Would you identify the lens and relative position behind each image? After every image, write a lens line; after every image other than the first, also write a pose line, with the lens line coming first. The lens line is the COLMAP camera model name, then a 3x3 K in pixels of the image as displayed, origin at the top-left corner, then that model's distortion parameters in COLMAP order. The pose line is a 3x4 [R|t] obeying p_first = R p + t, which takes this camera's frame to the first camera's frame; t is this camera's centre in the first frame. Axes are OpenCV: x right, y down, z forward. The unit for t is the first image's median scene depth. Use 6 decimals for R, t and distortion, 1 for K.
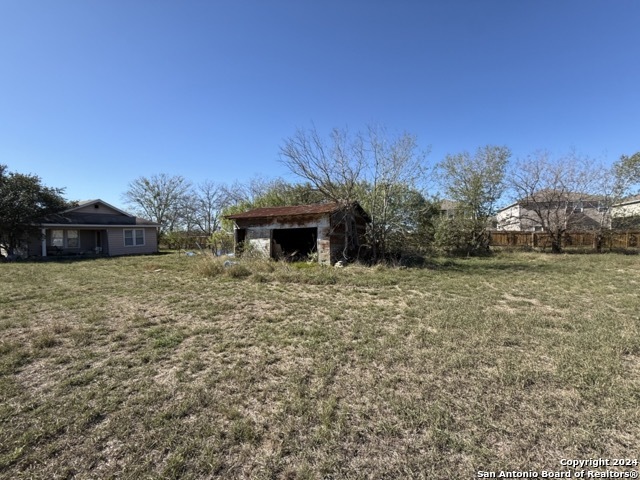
lens RADIAL K [[254.7, 0, 319.5], [0, 254.7, 238.3], [0, 0, 1]] dist [-0.002831, -0.000377]
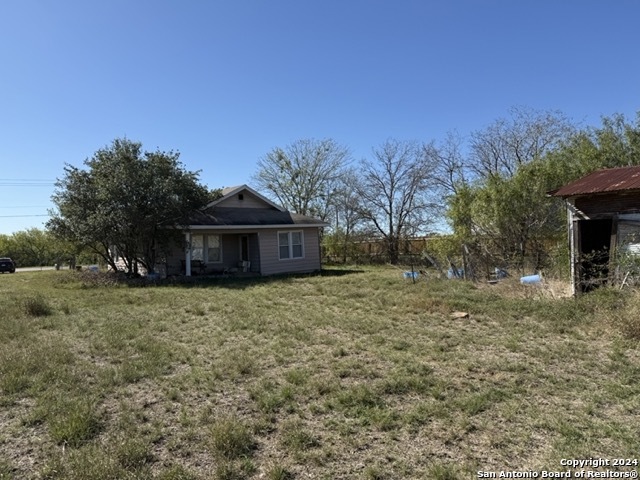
lens RADIAL K [[446.5, 0, 320.2], [0, 446.5, 240.8], [0, 0, 1]] dist [0.008765, 0.000437]
pose [[0.913078, -0.019943, -0.407298, -0.266395], [0.016408, 0.999791, -0.012172, -0.000090], [0.407455, 0.004431, 0.913214, 0.079775]]
